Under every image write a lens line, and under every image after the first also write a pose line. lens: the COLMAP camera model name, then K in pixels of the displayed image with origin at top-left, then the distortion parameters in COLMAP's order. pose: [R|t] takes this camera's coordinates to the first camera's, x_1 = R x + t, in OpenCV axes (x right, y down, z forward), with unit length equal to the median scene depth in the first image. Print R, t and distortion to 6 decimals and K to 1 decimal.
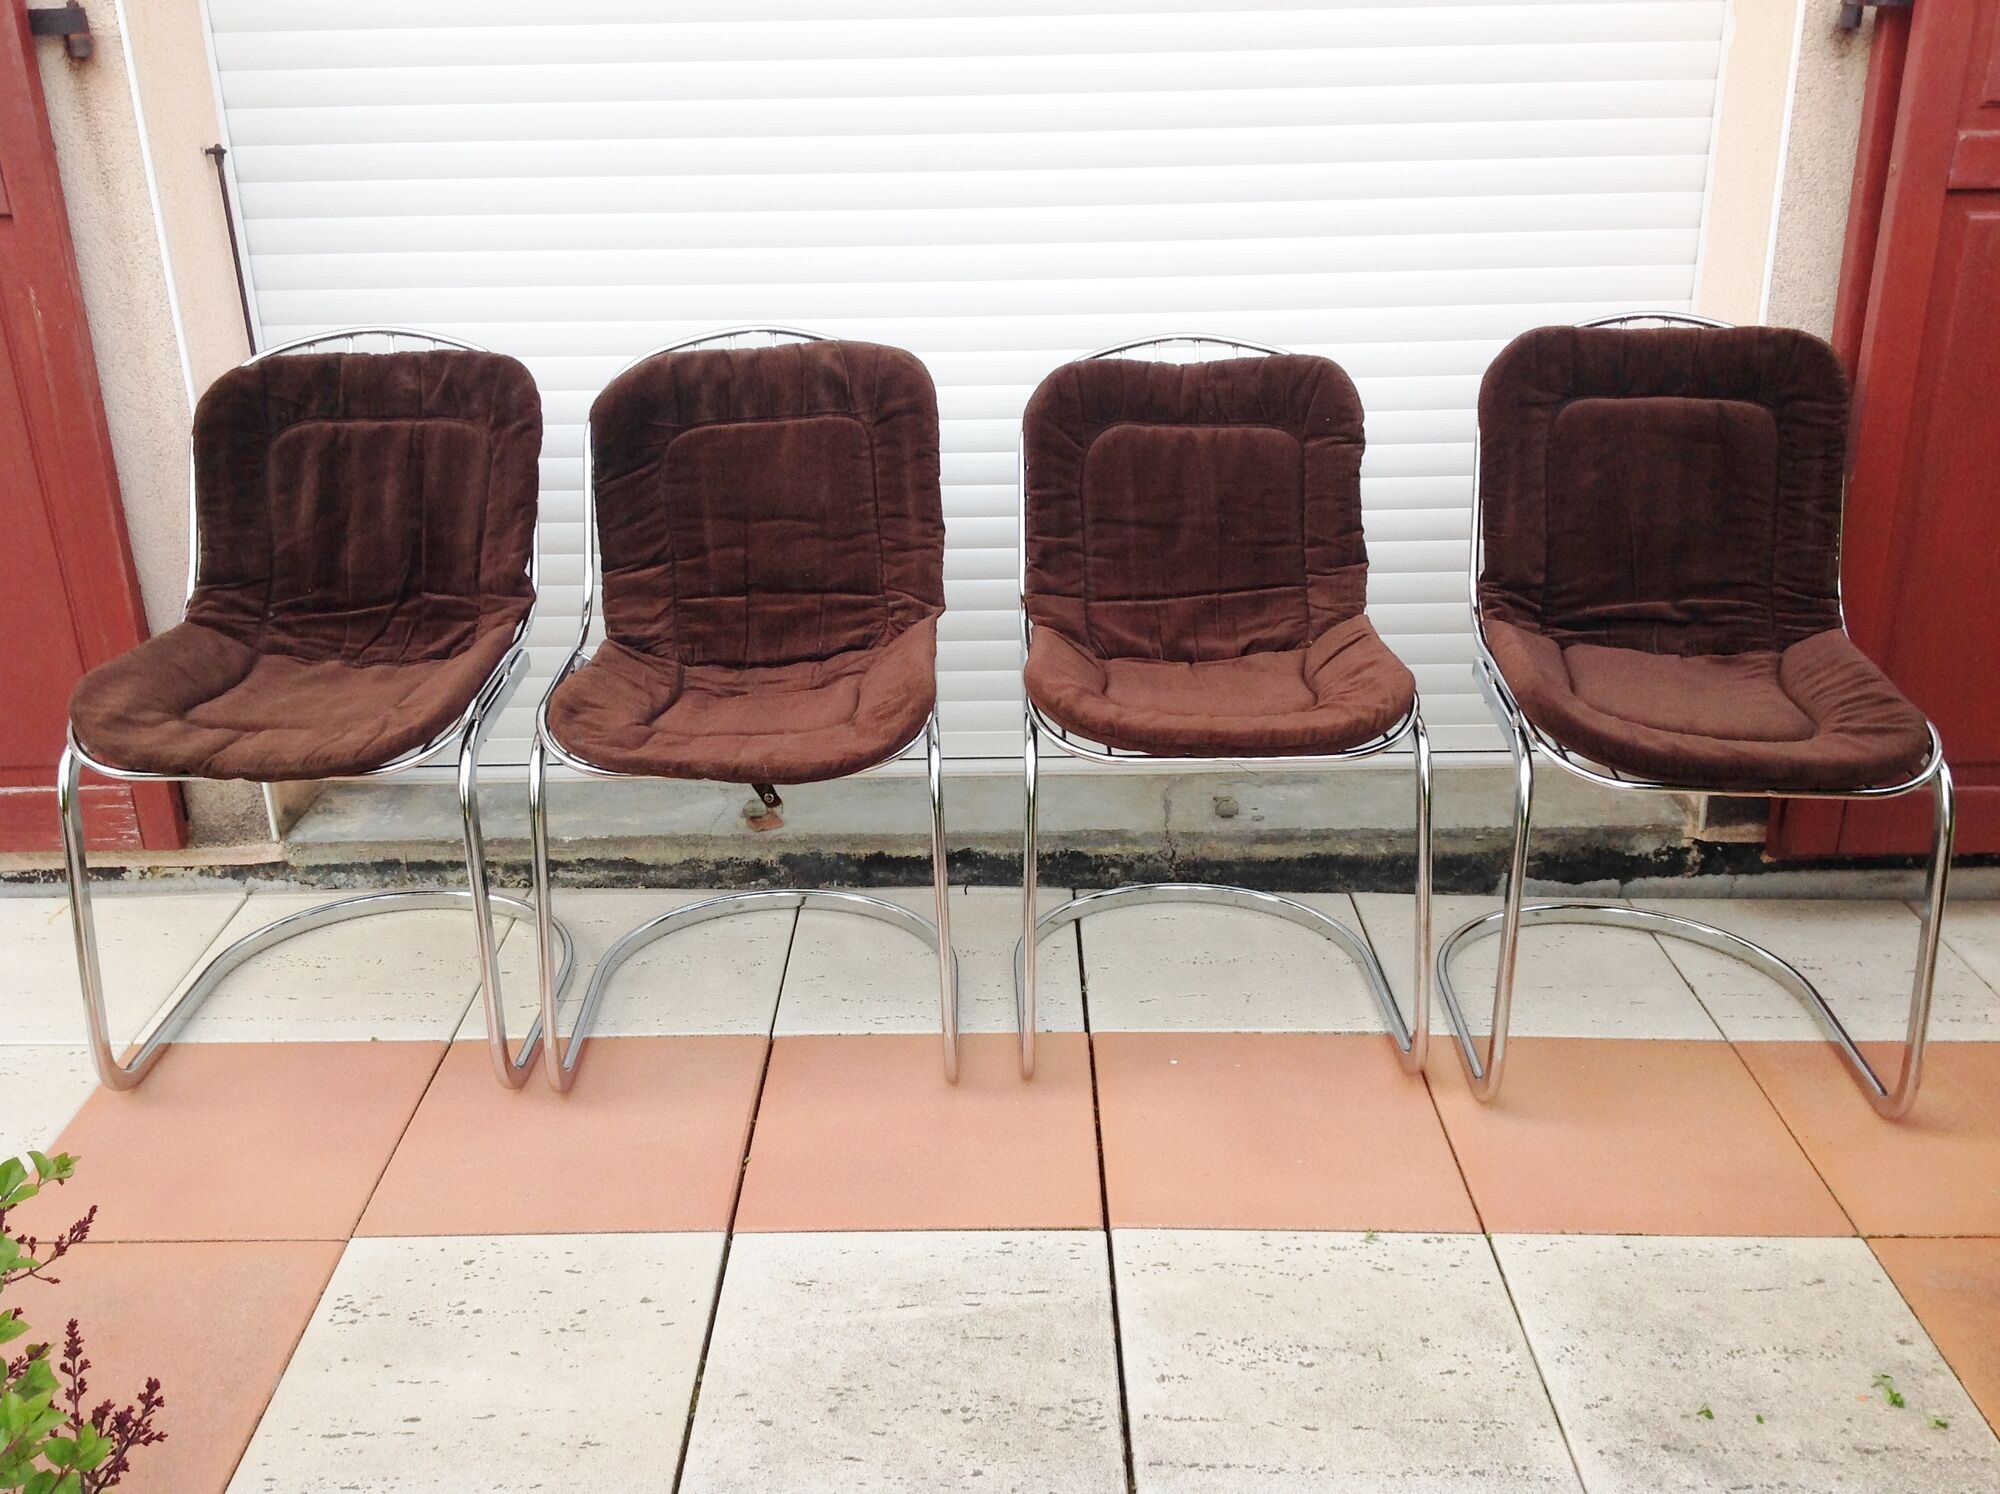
lens RADIAL K [[1869.2, 0, 1024.3], [0, 1869.2, 792.4], [0, 0, 1]] dist [0.016216, 0.000000]
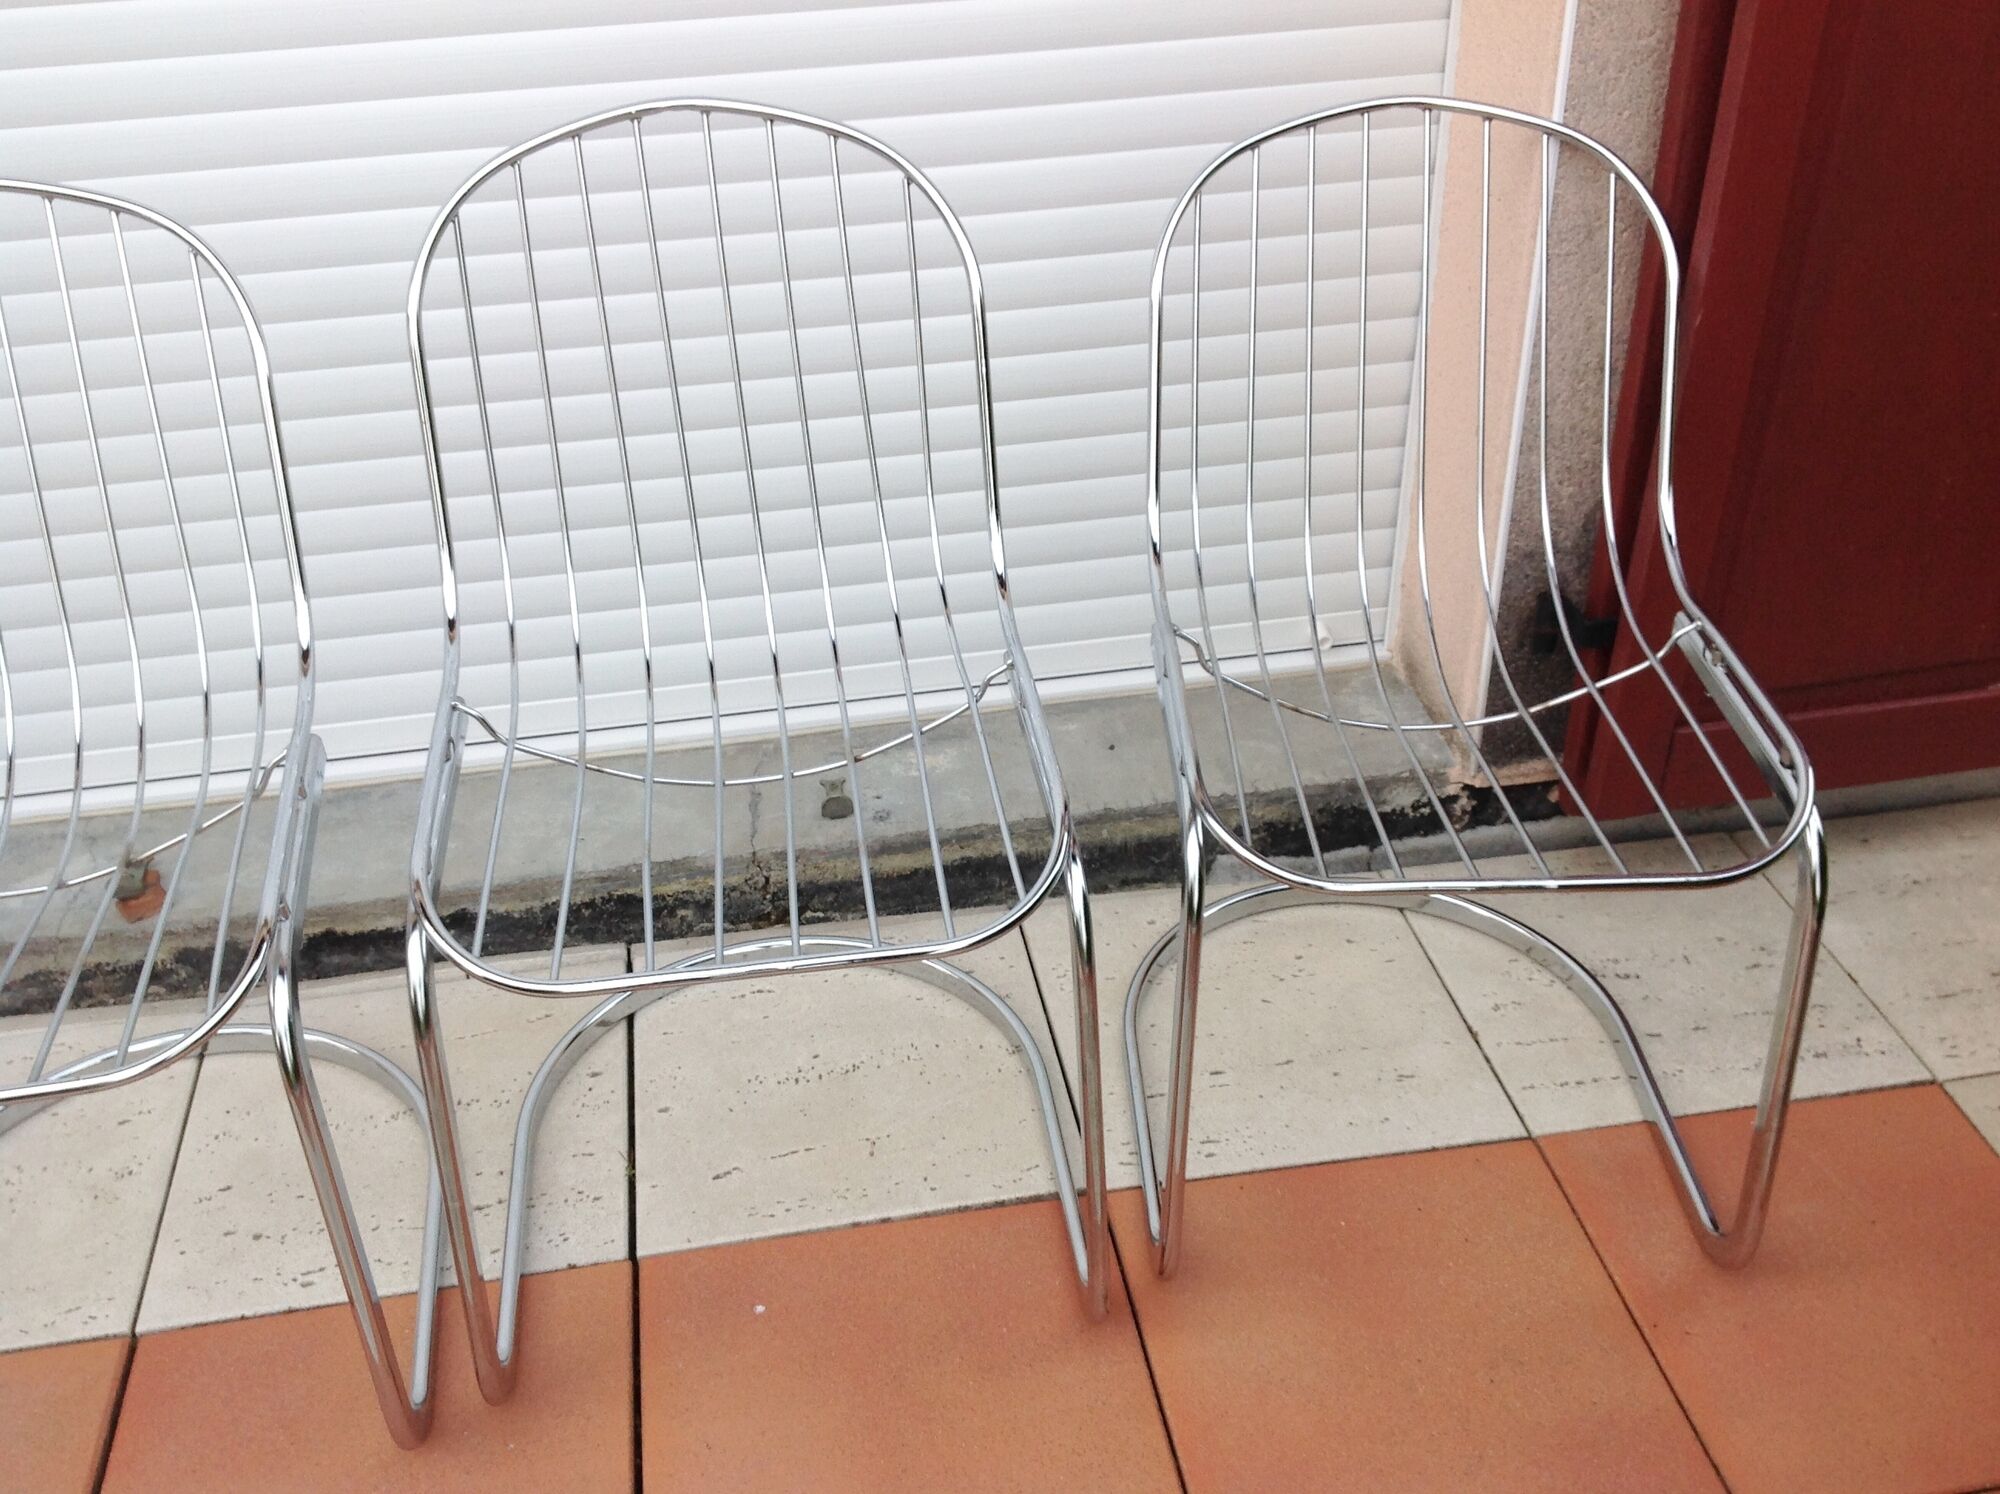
lens RADIAL K [[1869.2, 0, 1049.3], [0, 1869.2, 746.7], [0, 0, 1]] dist [0.016216, 0.000000]
pose [[0.983885, -0.101938, 0.146898, 0.087571], [0.071386, 0.977194, 0.199988, -0.151840], [-0.163935, -0.186279, 0.968724, 0.308423]]
